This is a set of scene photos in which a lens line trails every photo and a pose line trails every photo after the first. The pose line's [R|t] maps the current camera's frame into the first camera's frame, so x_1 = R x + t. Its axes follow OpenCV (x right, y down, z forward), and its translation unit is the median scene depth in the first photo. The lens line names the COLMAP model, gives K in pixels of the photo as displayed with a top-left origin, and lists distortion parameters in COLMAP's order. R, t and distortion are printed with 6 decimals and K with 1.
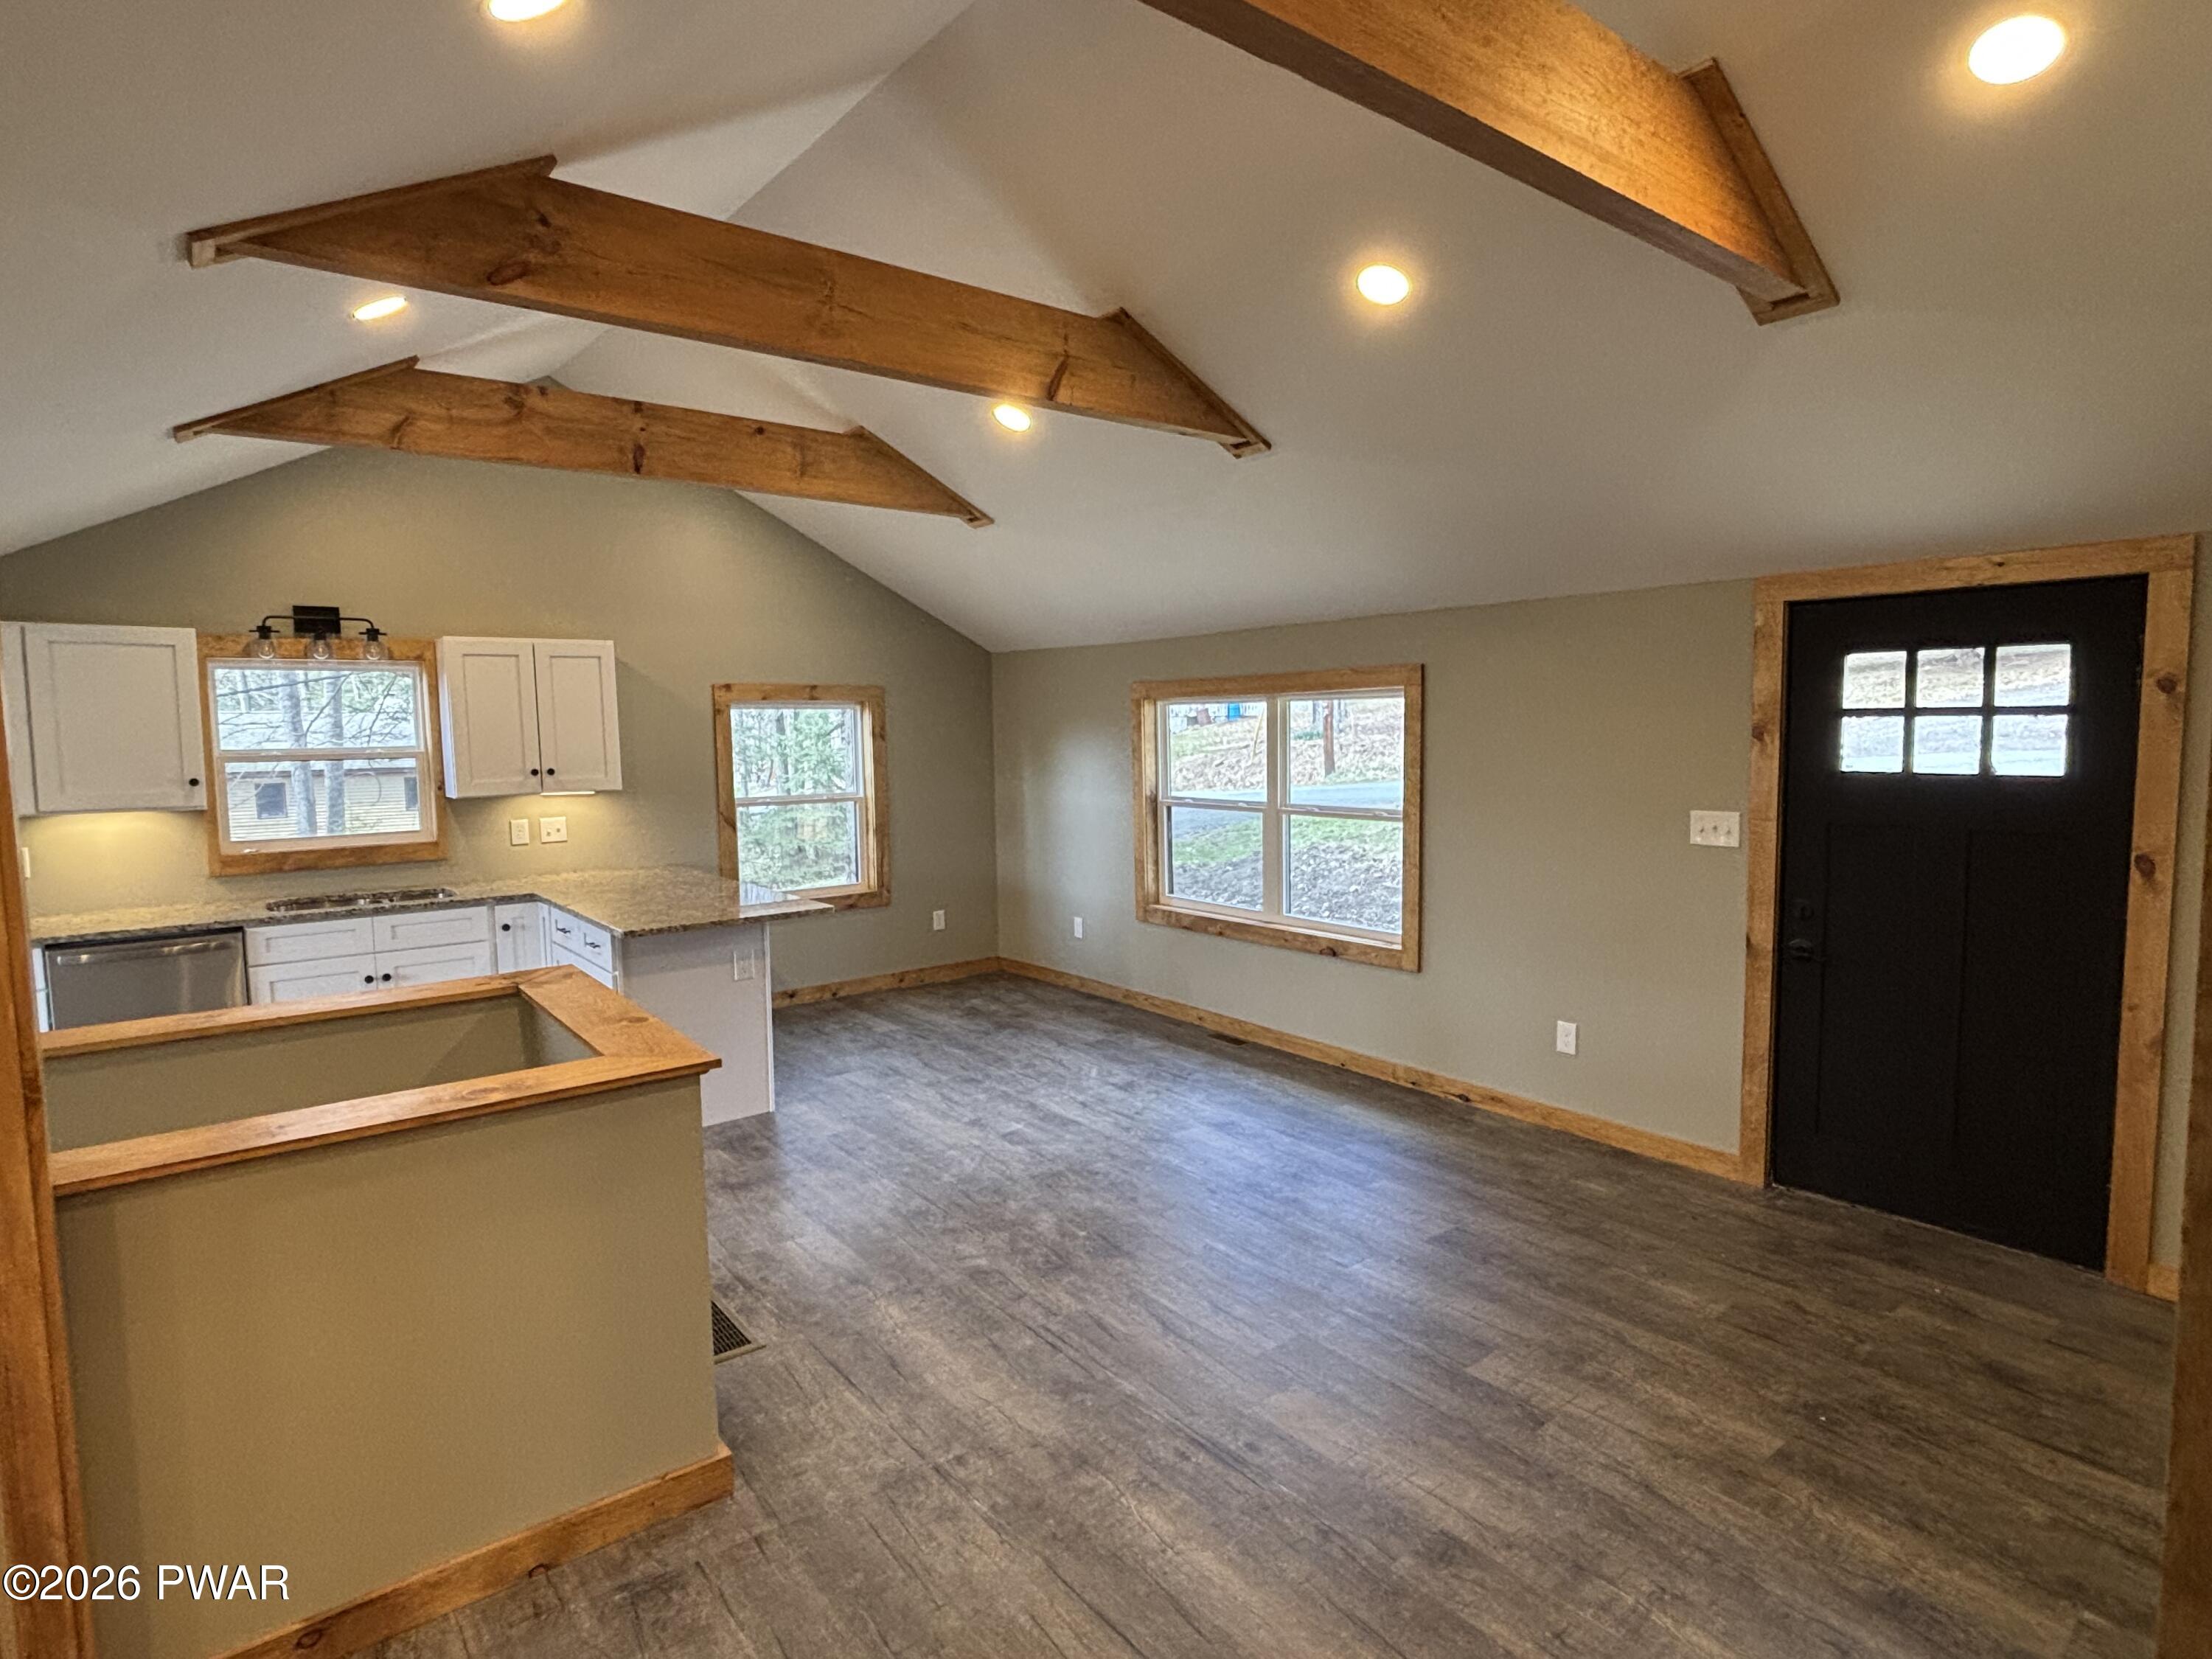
lens RADIAL K [[1180.4, 0, 1099.8], [0, 1180.4, 825.7], [0, 0, 1]] dist [0.006462, -0.001680]
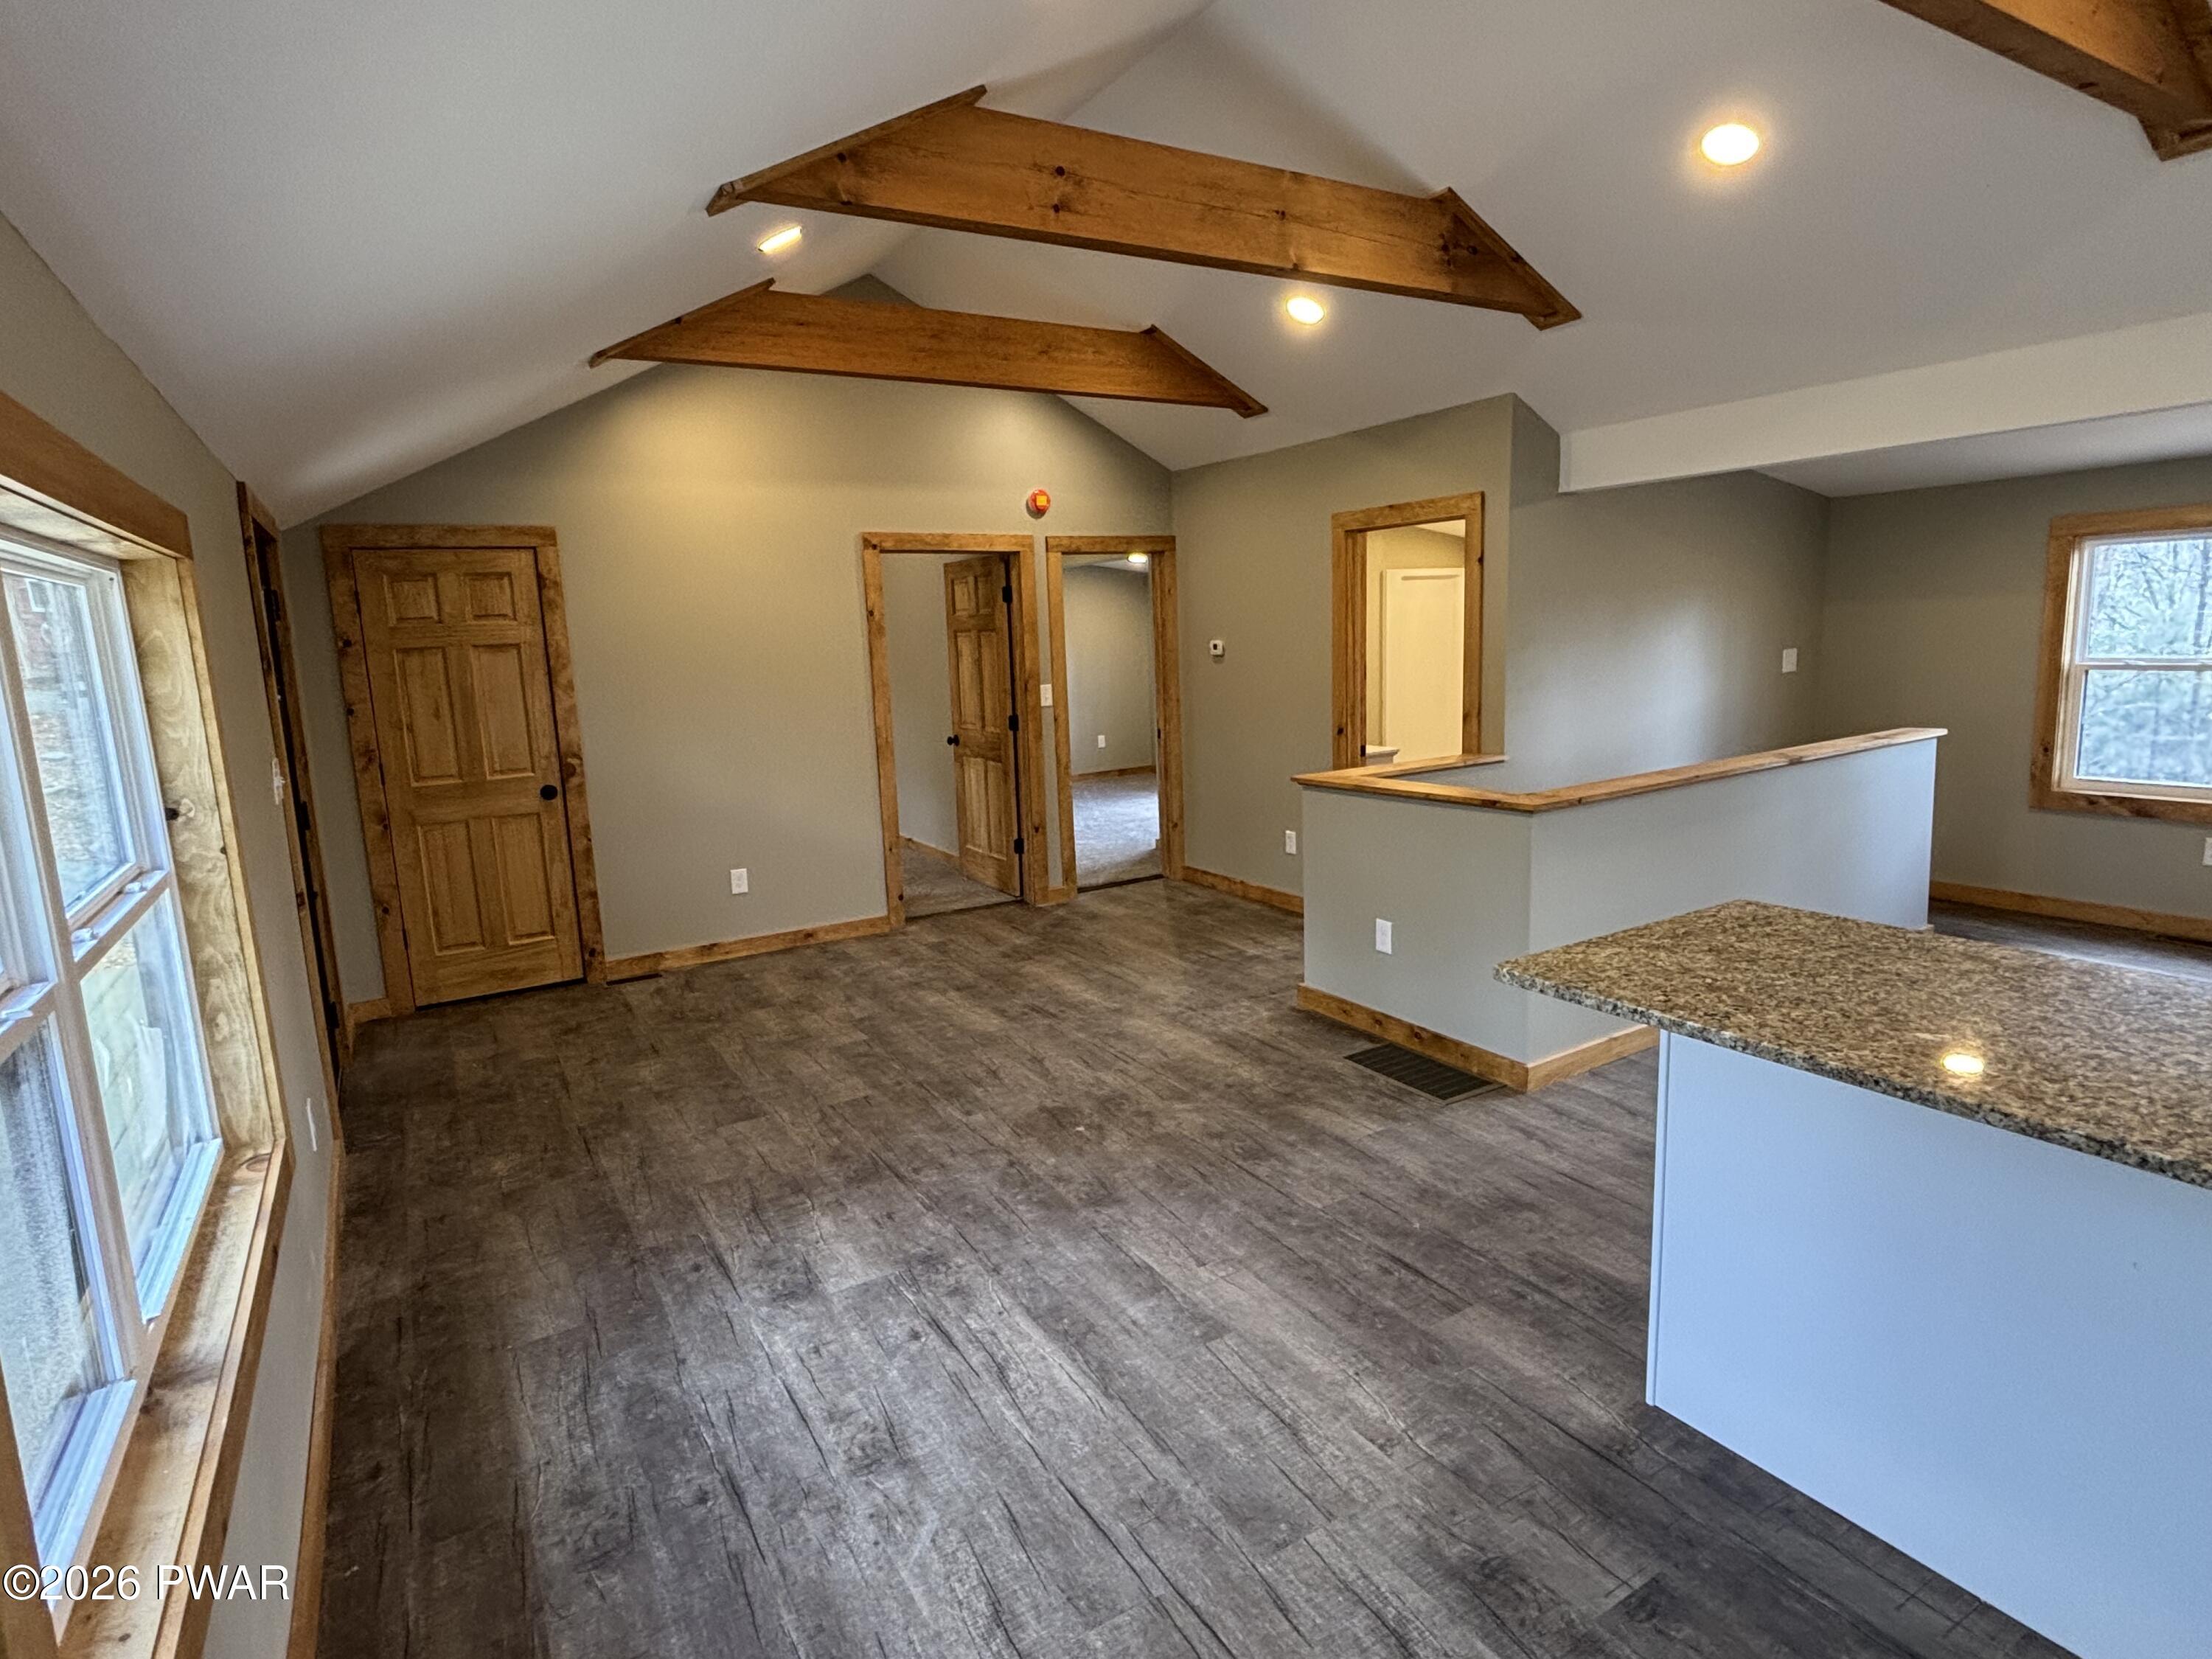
lens RADIAL K [[1180.4, 0, 1104.8], [0, 1180.4, 832.7], [0, 0, 1]] dist [0.006462, -0.001680]
pose [[-0.990915, 0.031768, 0.130682, -0.127715], [0.065022, 0.963750, 0.258761, -0.111611], [-0.117725, 0.264907, -0.957061, 1.388947]]
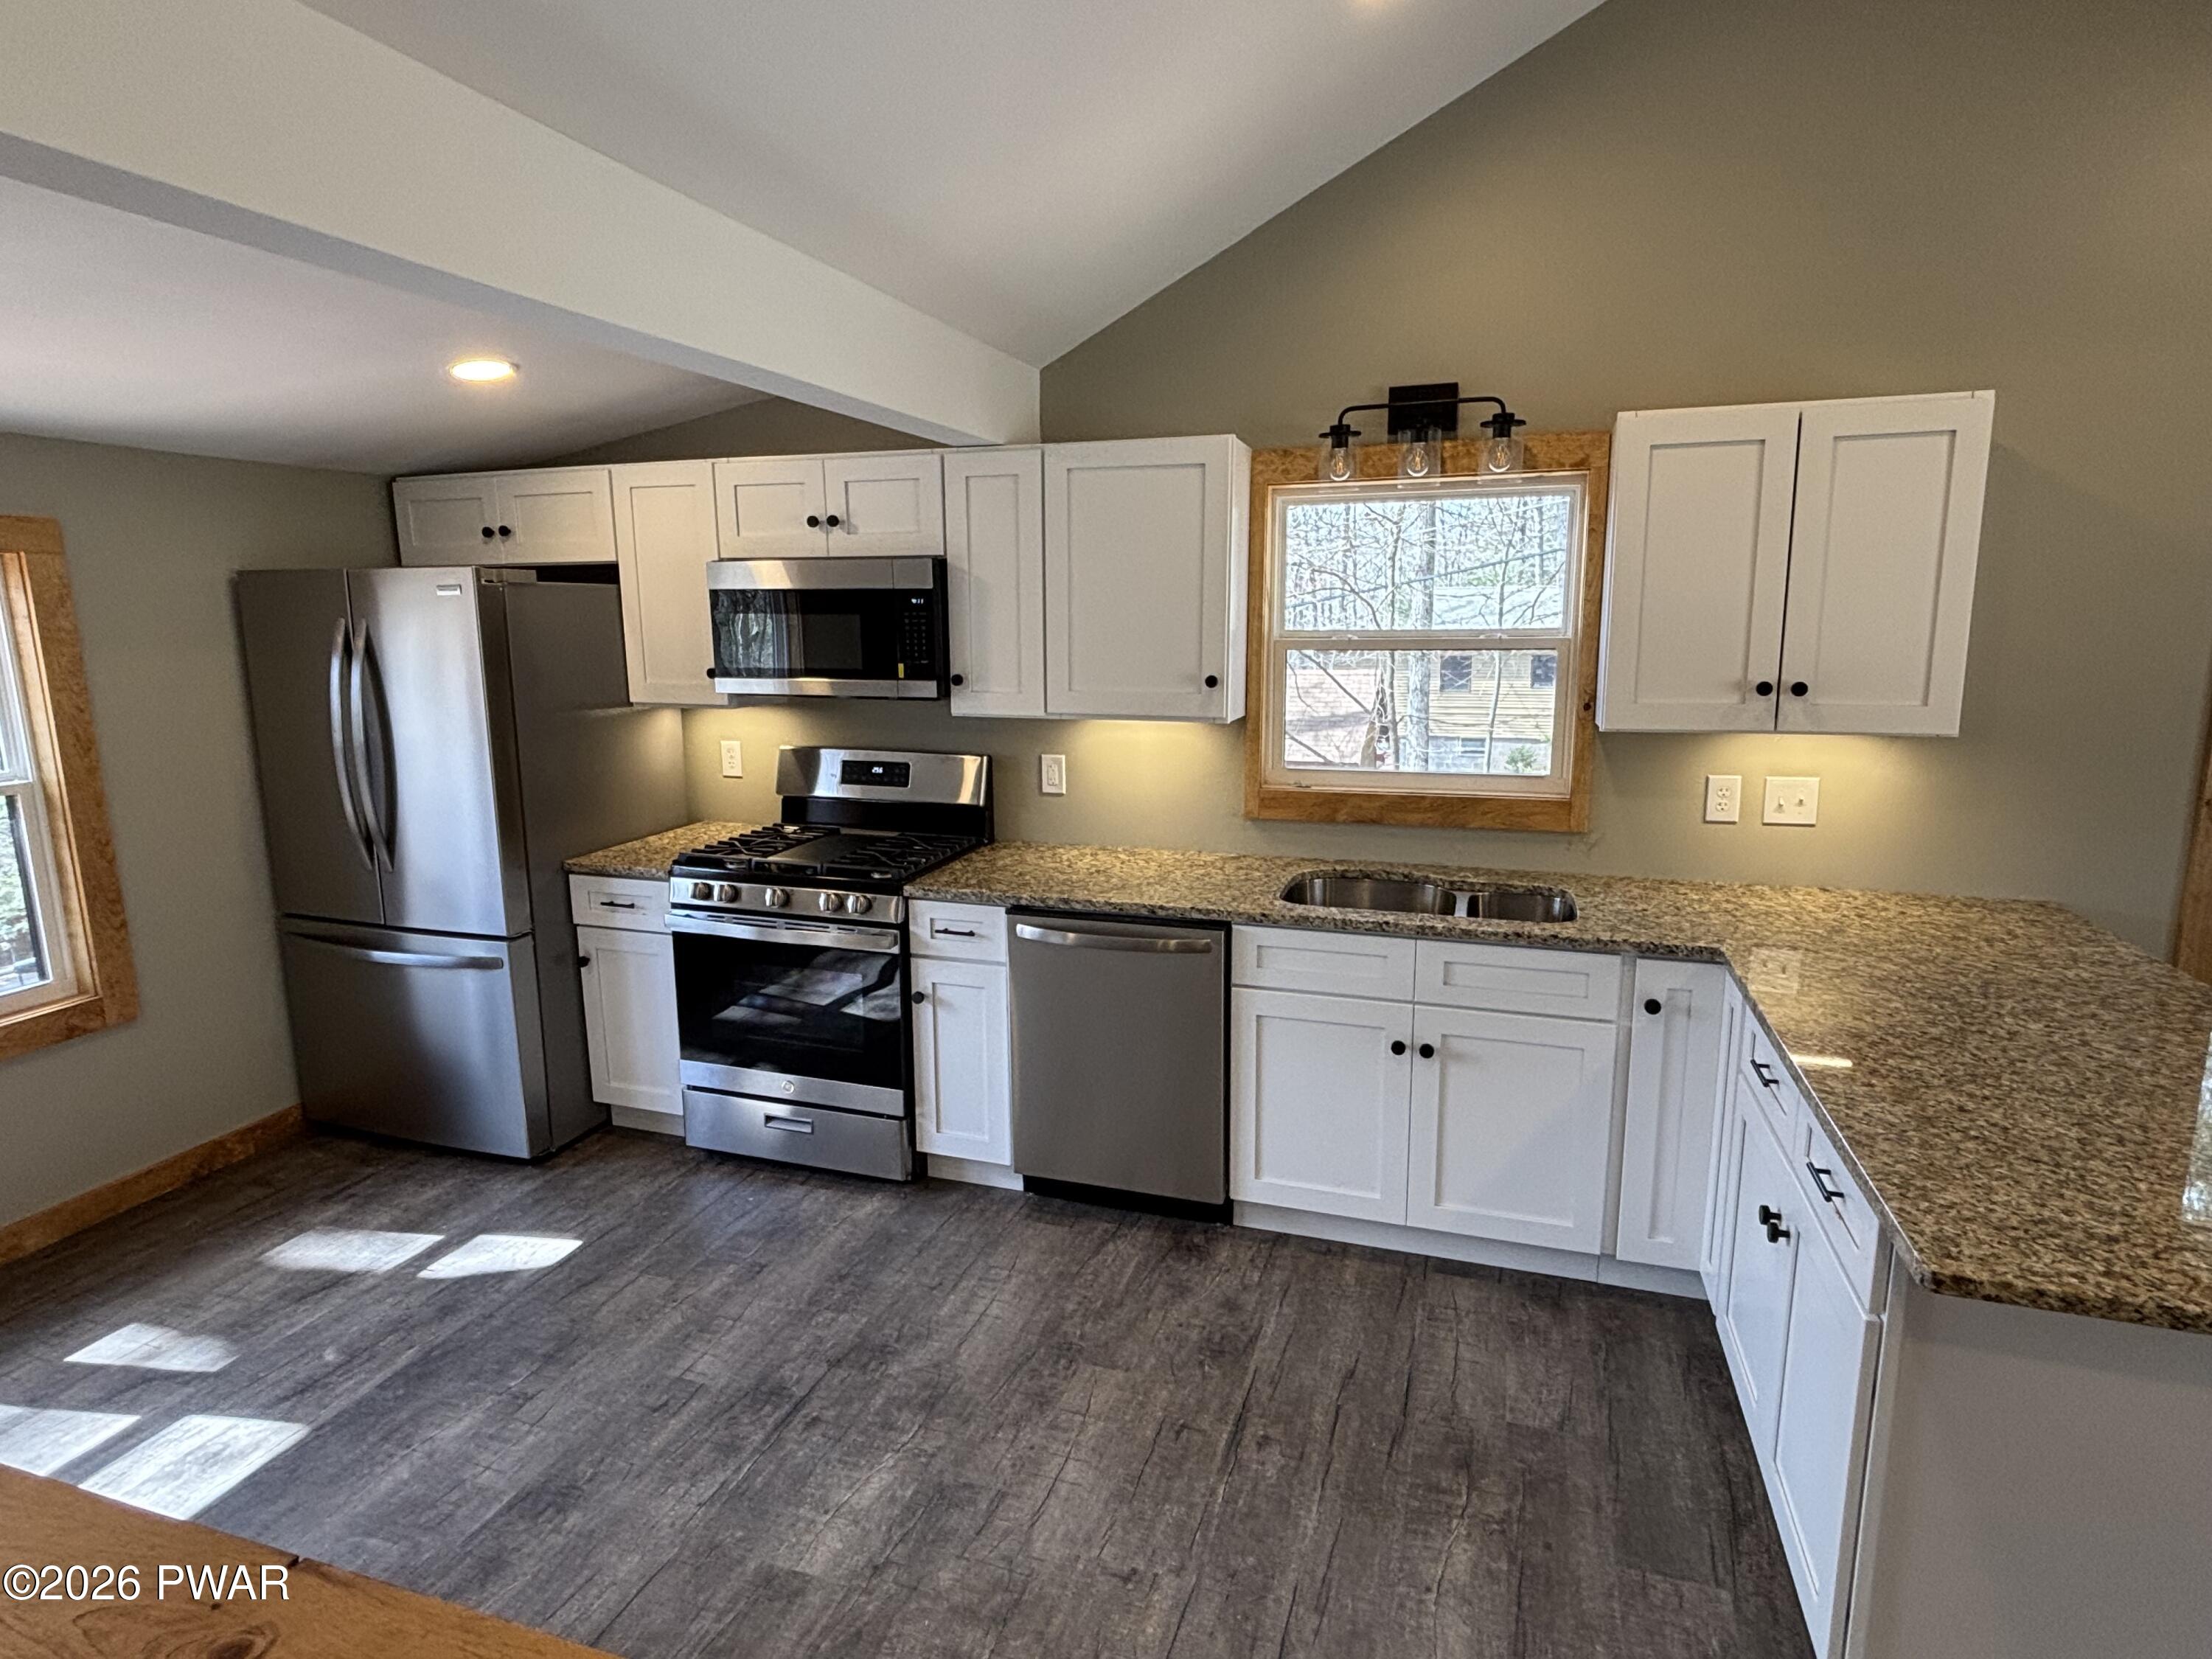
lens RADIAL K [[1180.4, 0, 1106.5], [0, 1180.4, 807.7], [0, 0, 1]] dist [0.006462, -0.001680]
pose [[0.553385, 0.146995, -0.819852, -0.246623], [-0.073055, 0.989077, 0.128025, -0.043113], [0.829716, -0.010952, 0.558079, 0.559546]]
